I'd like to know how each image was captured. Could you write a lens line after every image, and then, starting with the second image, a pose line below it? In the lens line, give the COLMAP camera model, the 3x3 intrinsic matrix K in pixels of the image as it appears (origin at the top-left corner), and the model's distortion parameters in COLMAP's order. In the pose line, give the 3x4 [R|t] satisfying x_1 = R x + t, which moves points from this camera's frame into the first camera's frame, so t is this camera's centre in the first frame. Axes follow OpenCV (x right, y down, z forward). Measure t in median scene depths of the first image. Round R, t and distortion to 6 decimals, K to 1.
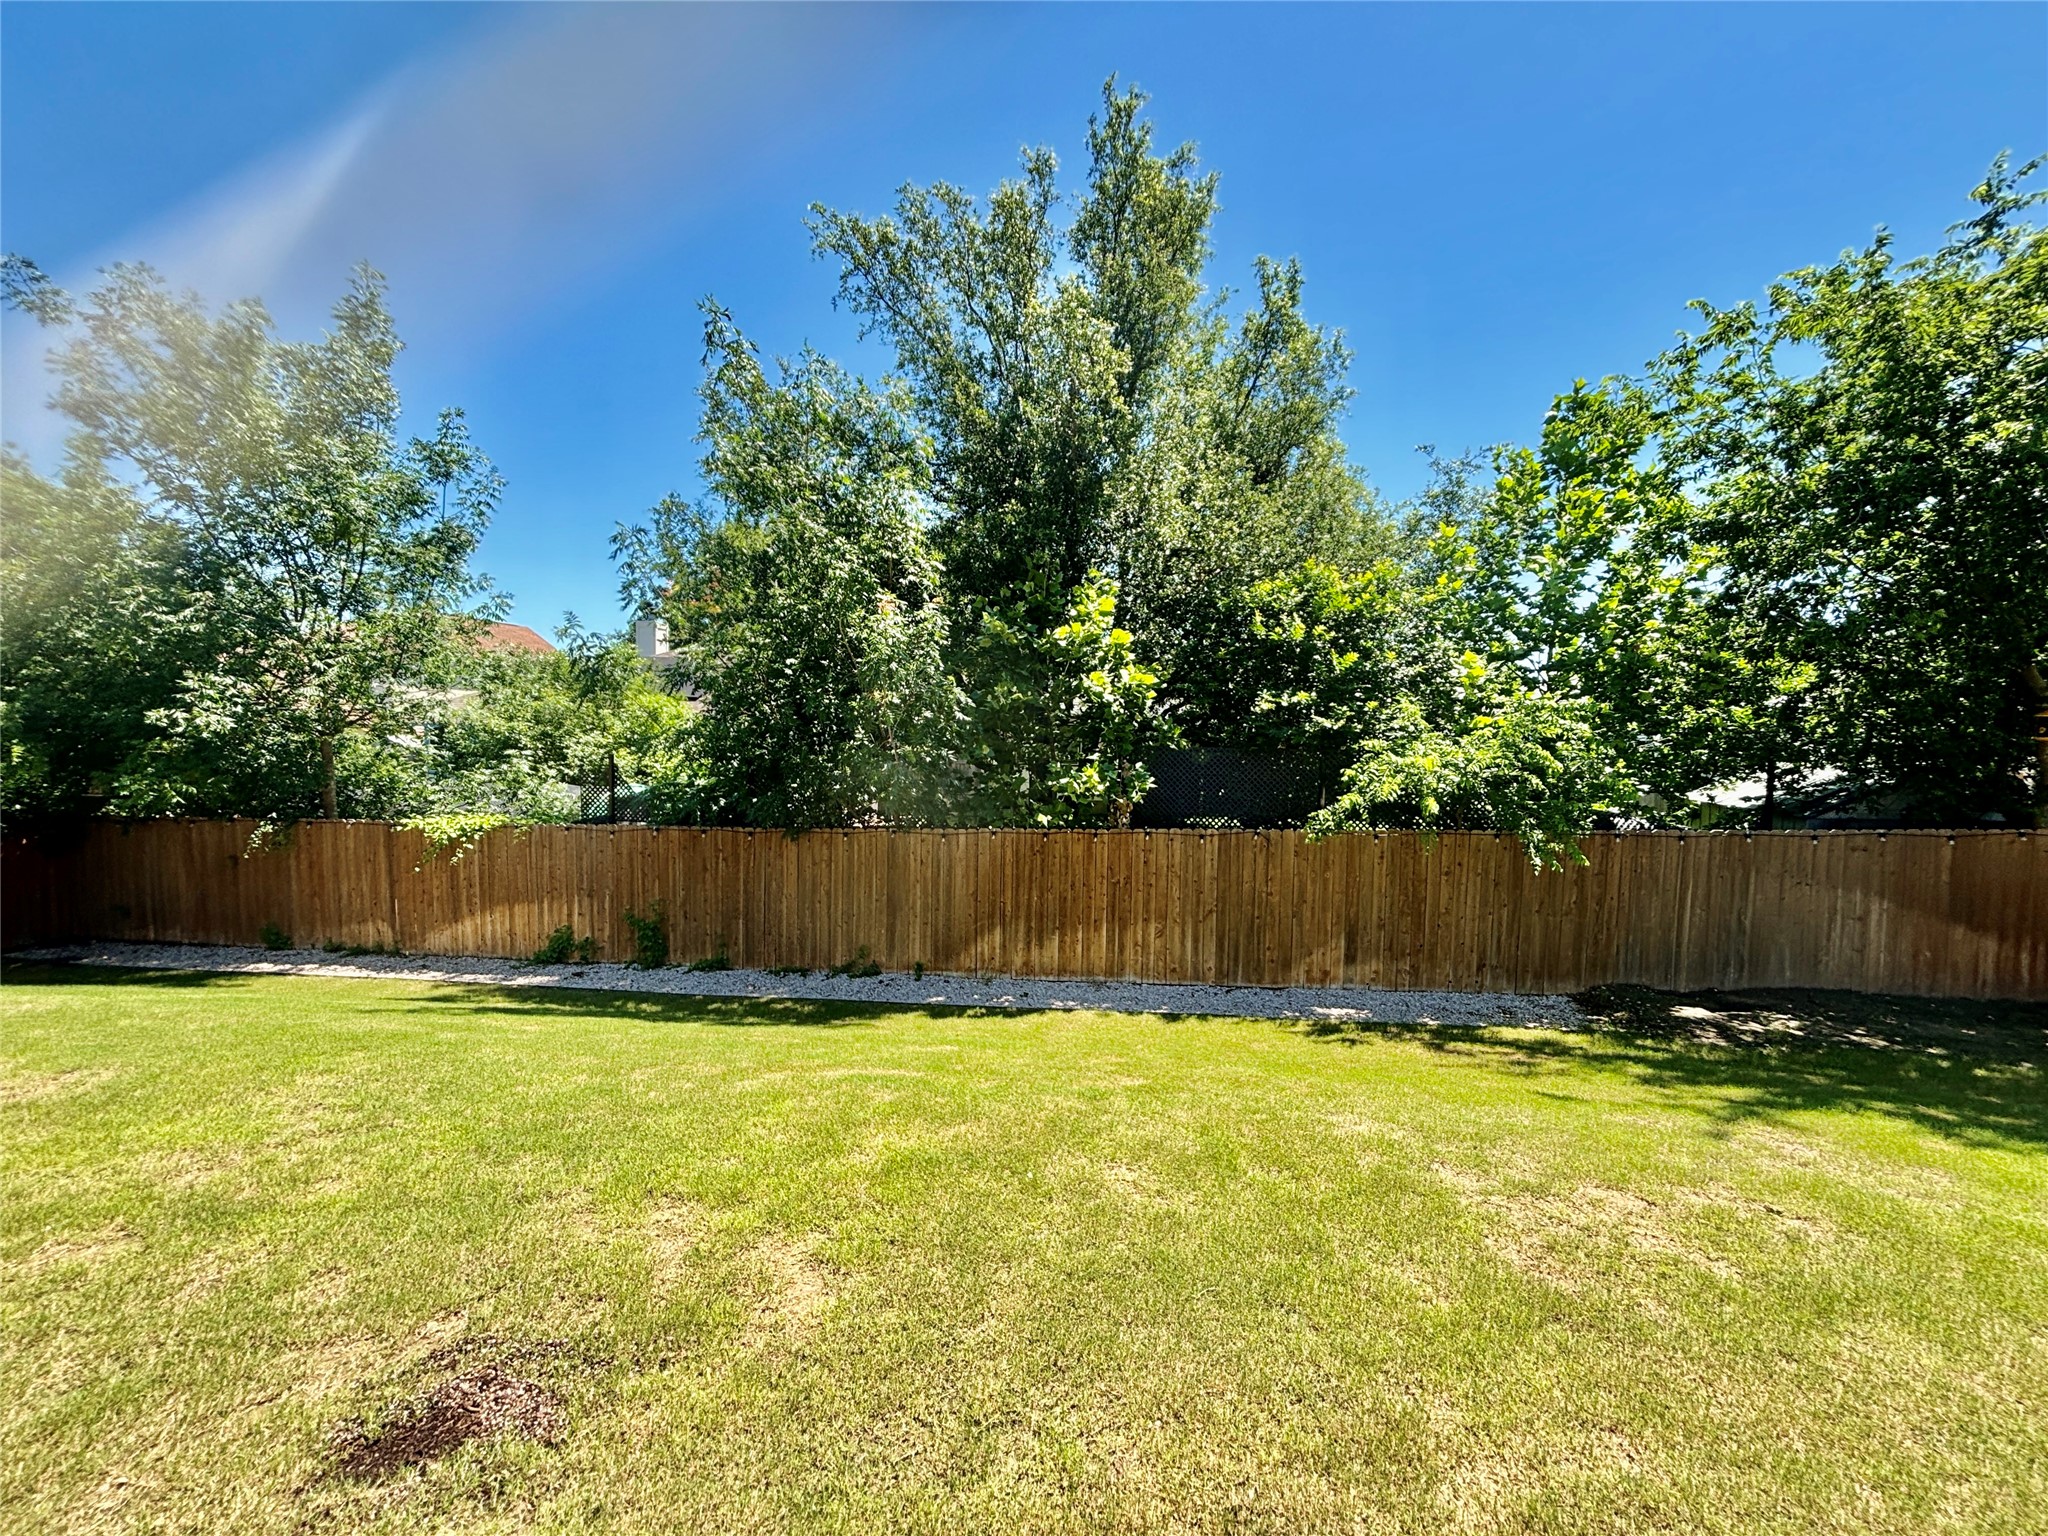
lens RADIAL K [[823.3, 0, 1031.2], [0, 823.3, 787.7], [0, 0, 1]] dist [0.002651, -0.000794]
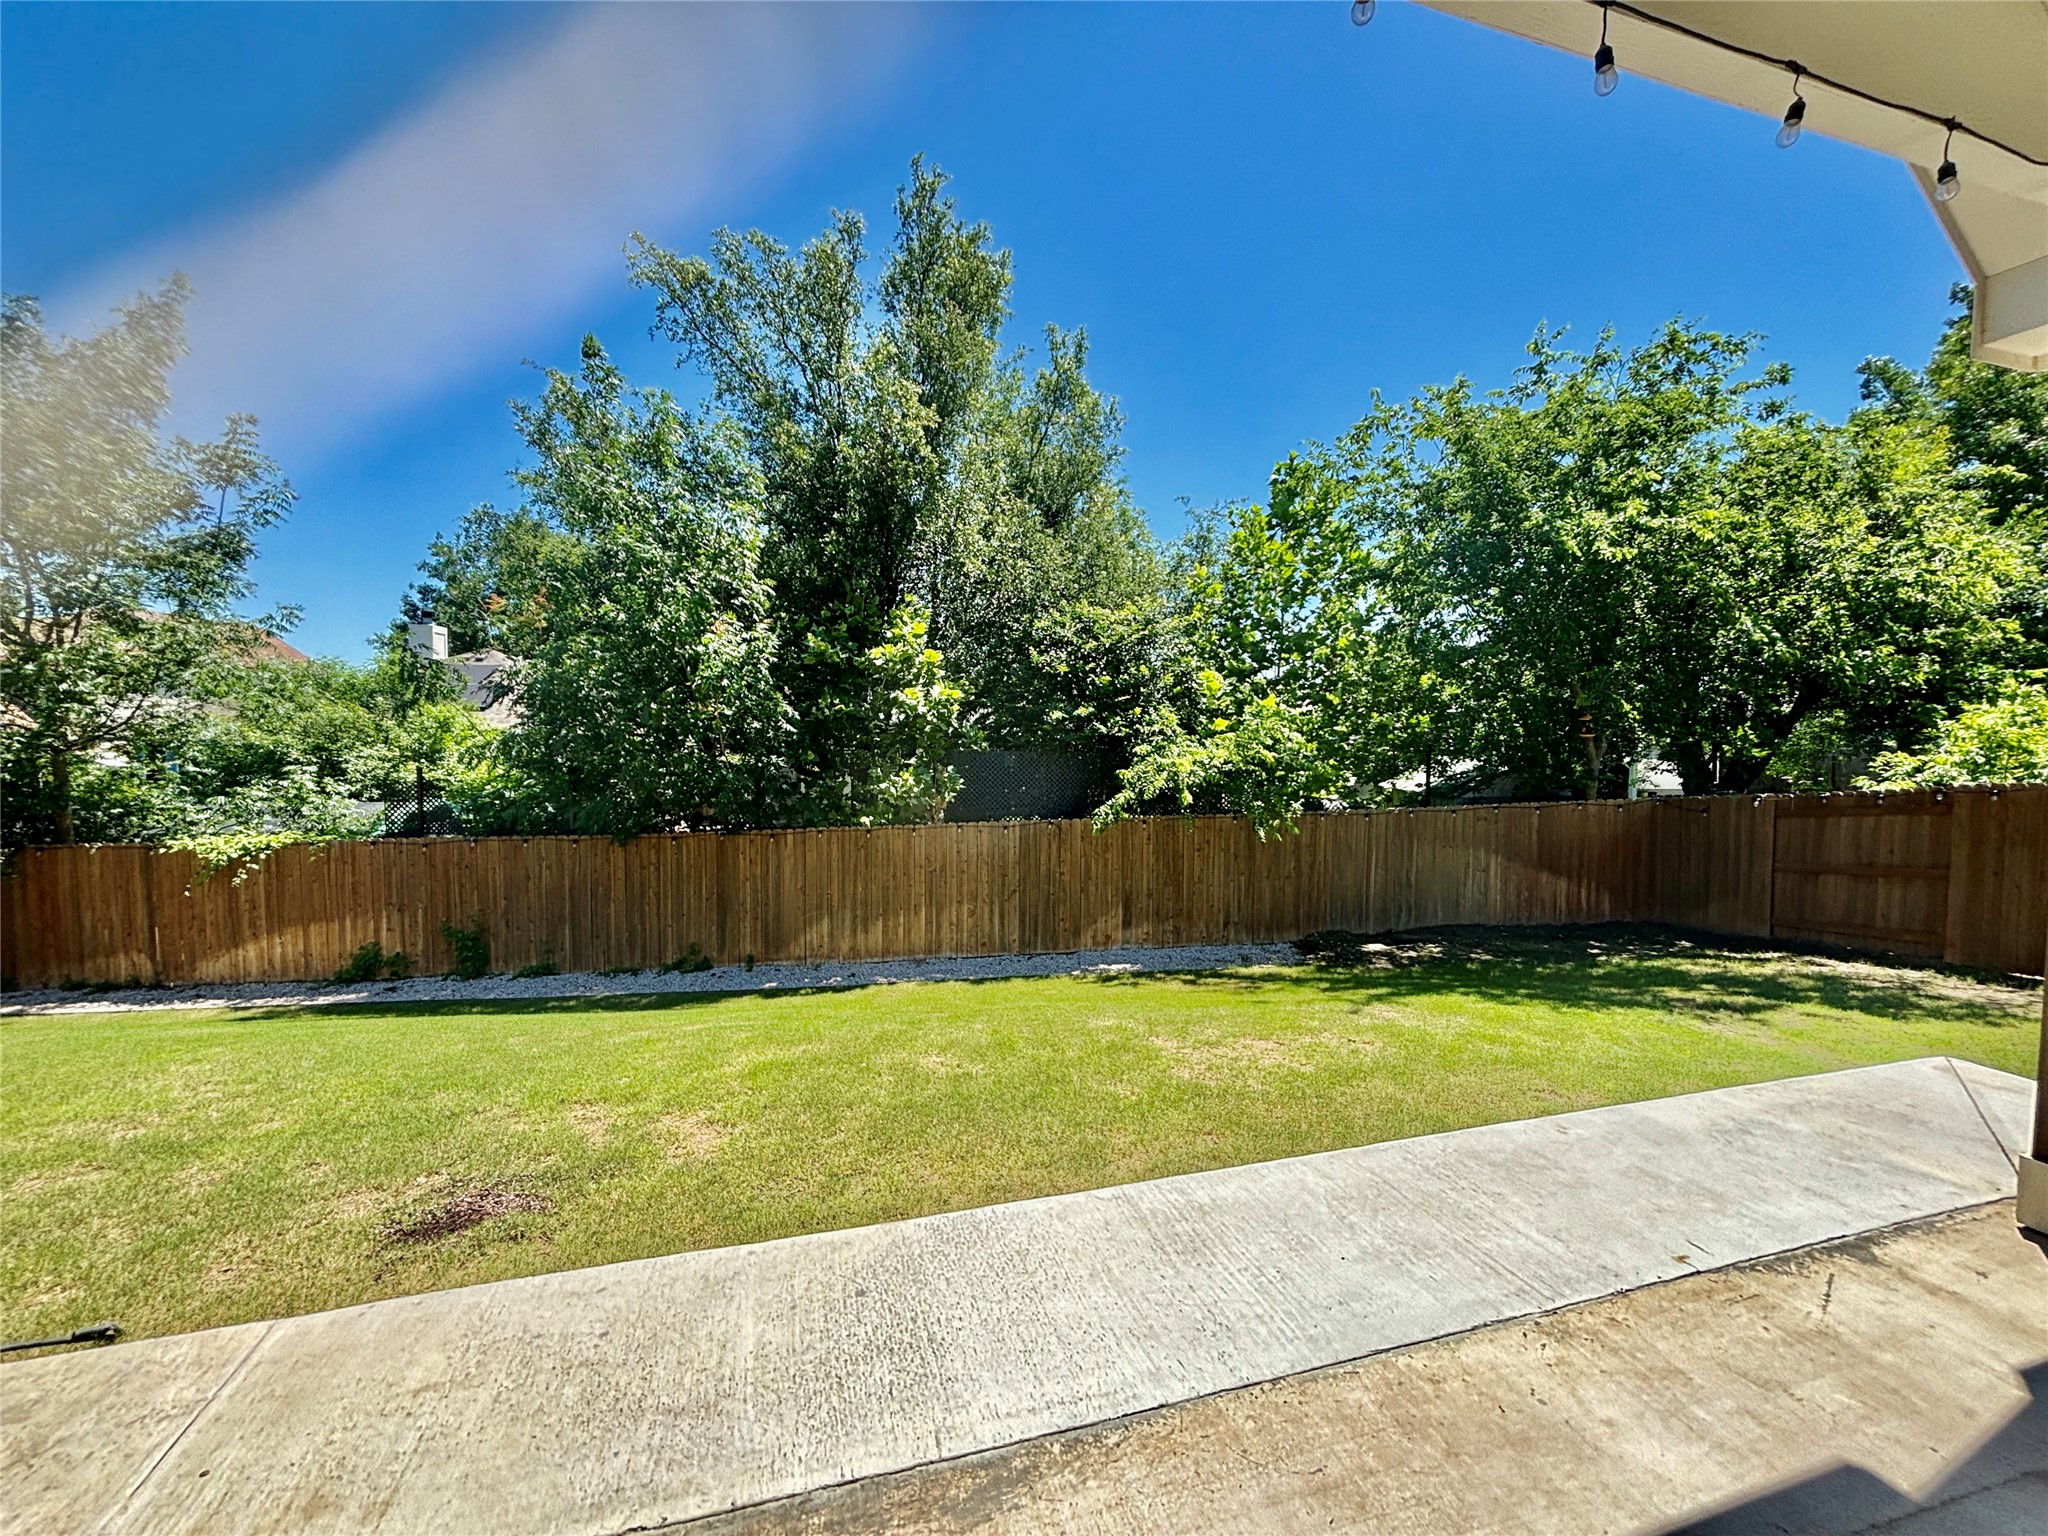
lens RADIAL K [[823.3, 0, 1024.5], [0, 823.3, 768.7], [0, 0, 1]] dist [0.002651, -0.000794]
pose [[0.977915, -0.019243, 0.208114, -0.005734], [0.025801, 0.999251, -0.028842, 0.010179], [-0.207403, 0.033575, 0.977679, -0.137671]]
